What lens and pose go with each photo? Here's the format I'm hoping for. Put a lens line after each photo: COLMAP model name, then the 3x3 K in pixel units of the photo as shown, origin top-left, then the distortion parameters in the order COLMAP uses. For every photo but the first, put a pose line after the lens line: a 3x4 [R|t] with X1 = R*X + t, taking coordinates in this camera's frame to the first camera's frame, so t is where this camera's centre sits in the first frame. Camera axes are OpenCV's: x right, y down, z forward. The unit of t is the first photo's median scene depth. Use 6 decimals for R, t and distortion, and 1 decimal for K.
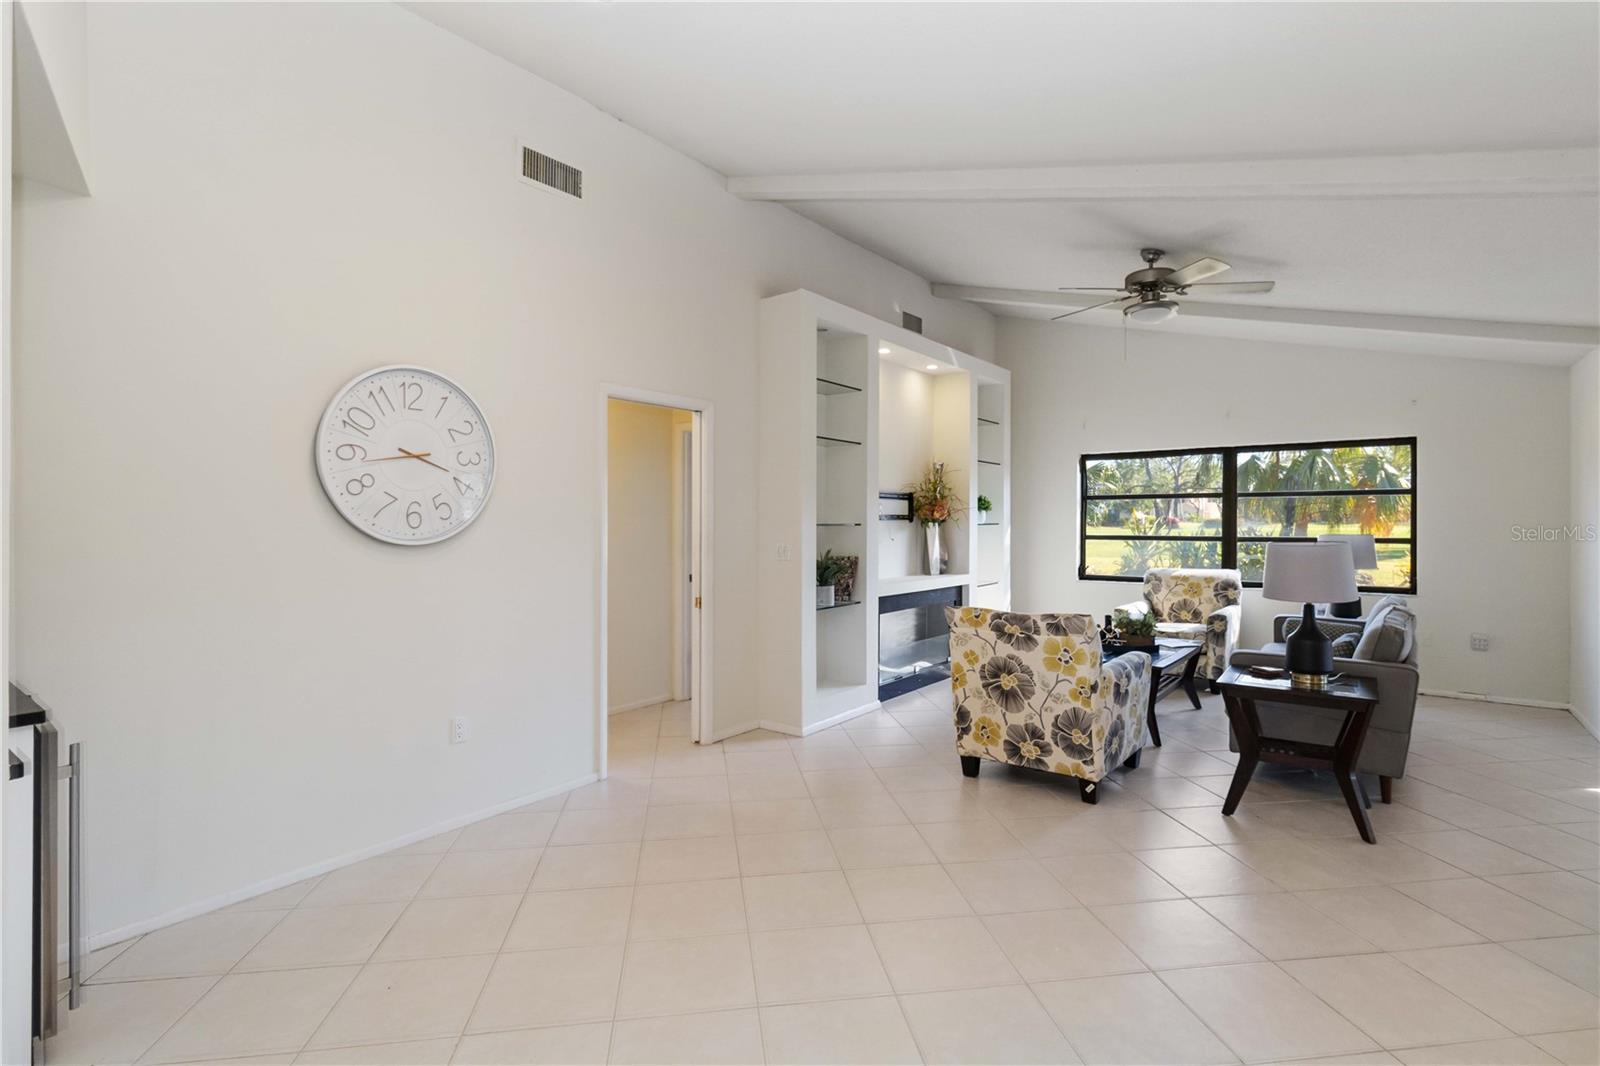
lens RADIAL K [[730.0, 0, 794.4], [0, 730.0, 528.5], [0, 0, 1]] dist [-0.004164, 0.000655]
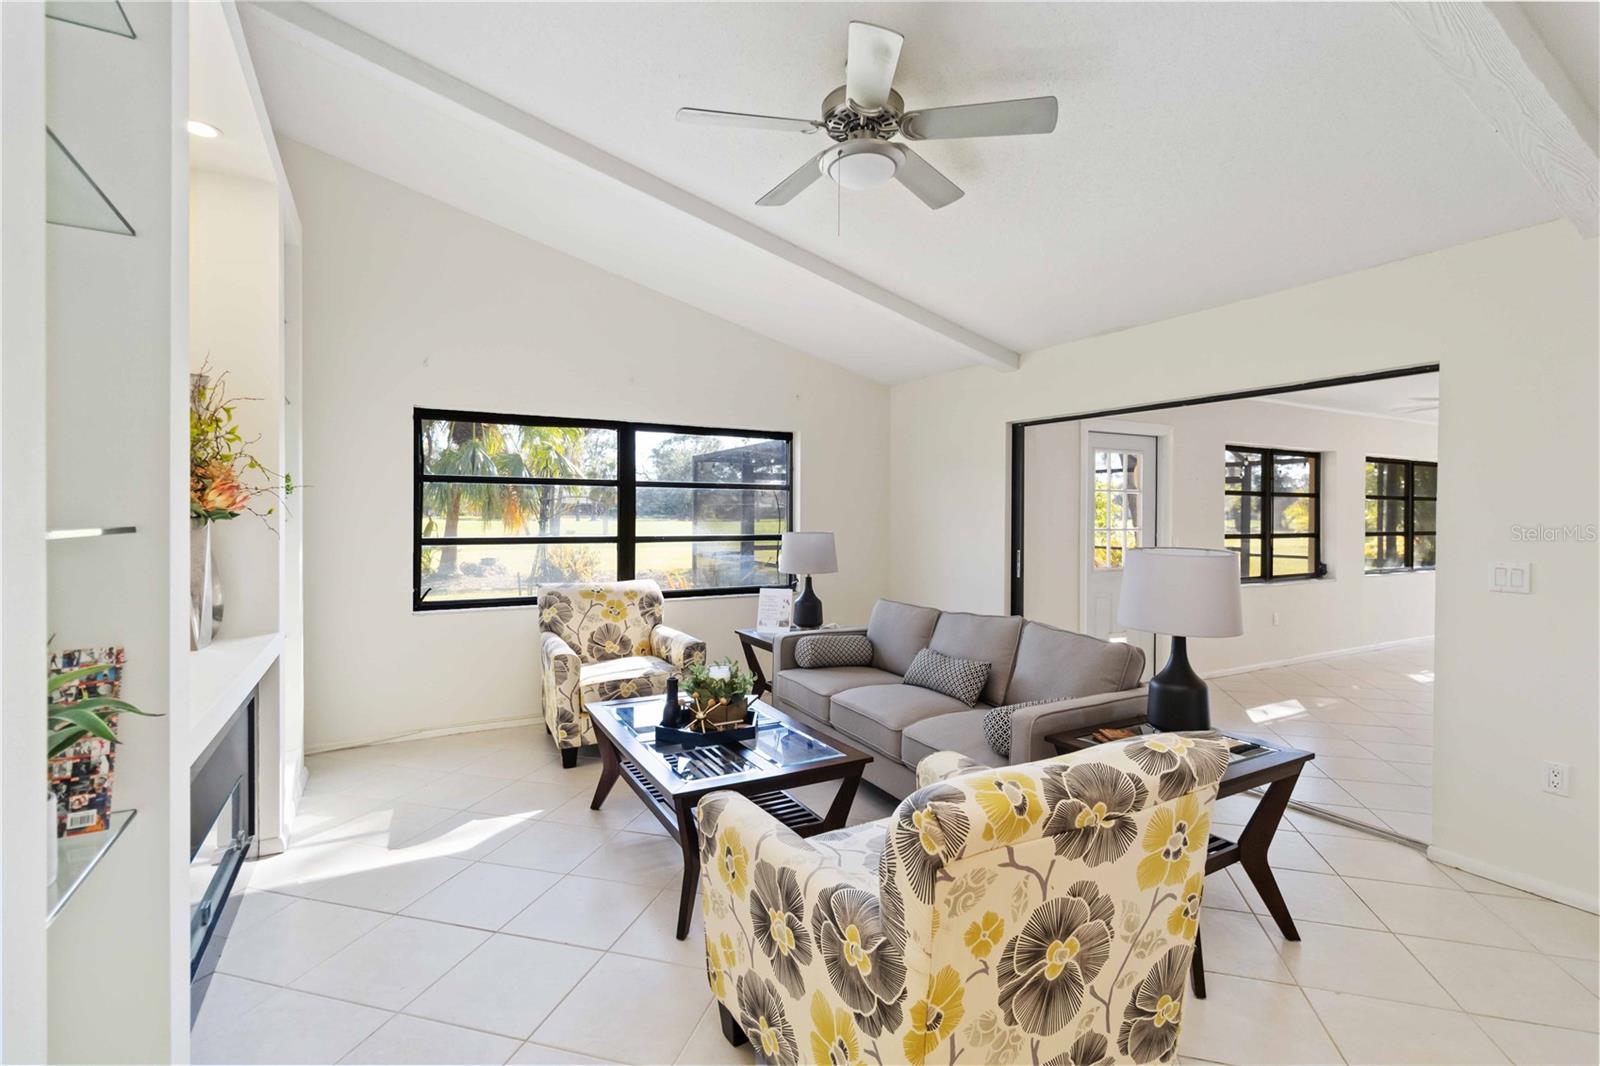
lens RADIAL K [[730.0, 0, 807.8], [0, 730.0, 516.3], [0, 0, 1]] dist [-0.004164, 0.000655]
pose [[0.388026, 0.000107, 0.921649, -0.054900], [0.005393, 0.999983, -0.002387, -0.007665], [-0.921633, 0.005897, 0.388018, 0.546975]]
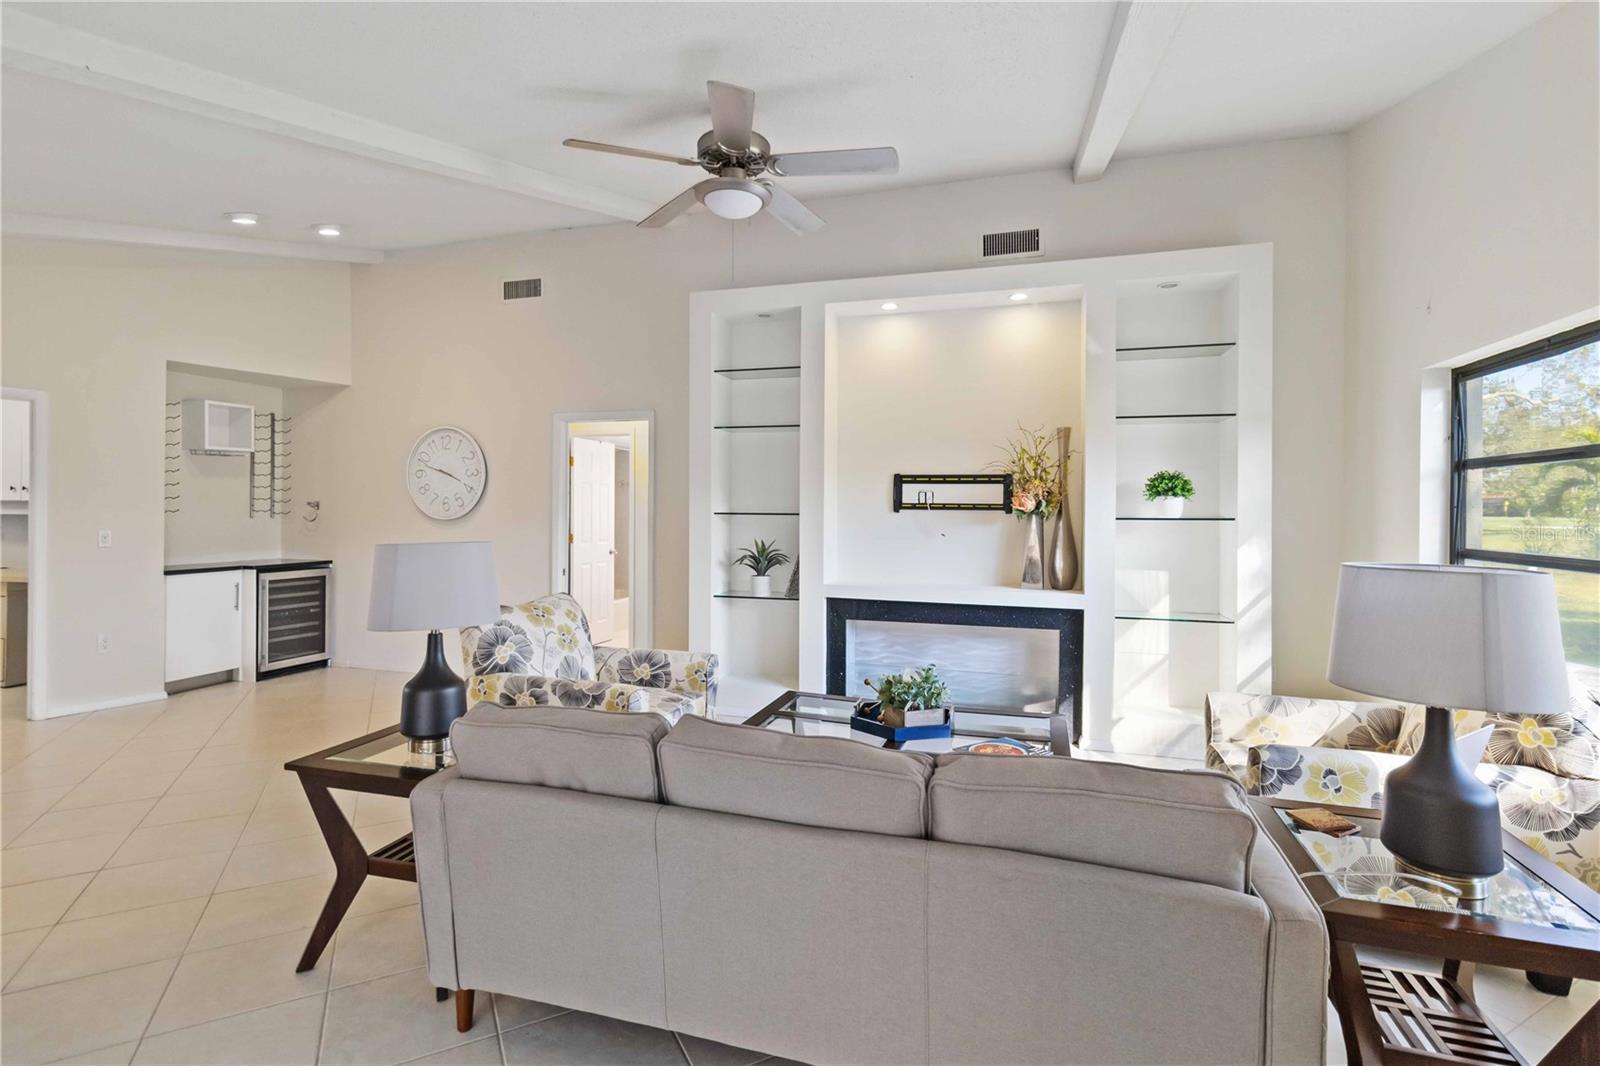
lens RADIAL K [[730.0, 0, 797.6], [0, 730.0, 517.6], [0, 0, 1]] dist [-0.004164, 0.000655]
pose [[0.394827, 0.010761, -0.918692, 0.785569], [-0.018484, 0.999822, 0.003768, -0.003324], [0.918569, 0.015493, 0.394956, 0.532053]]
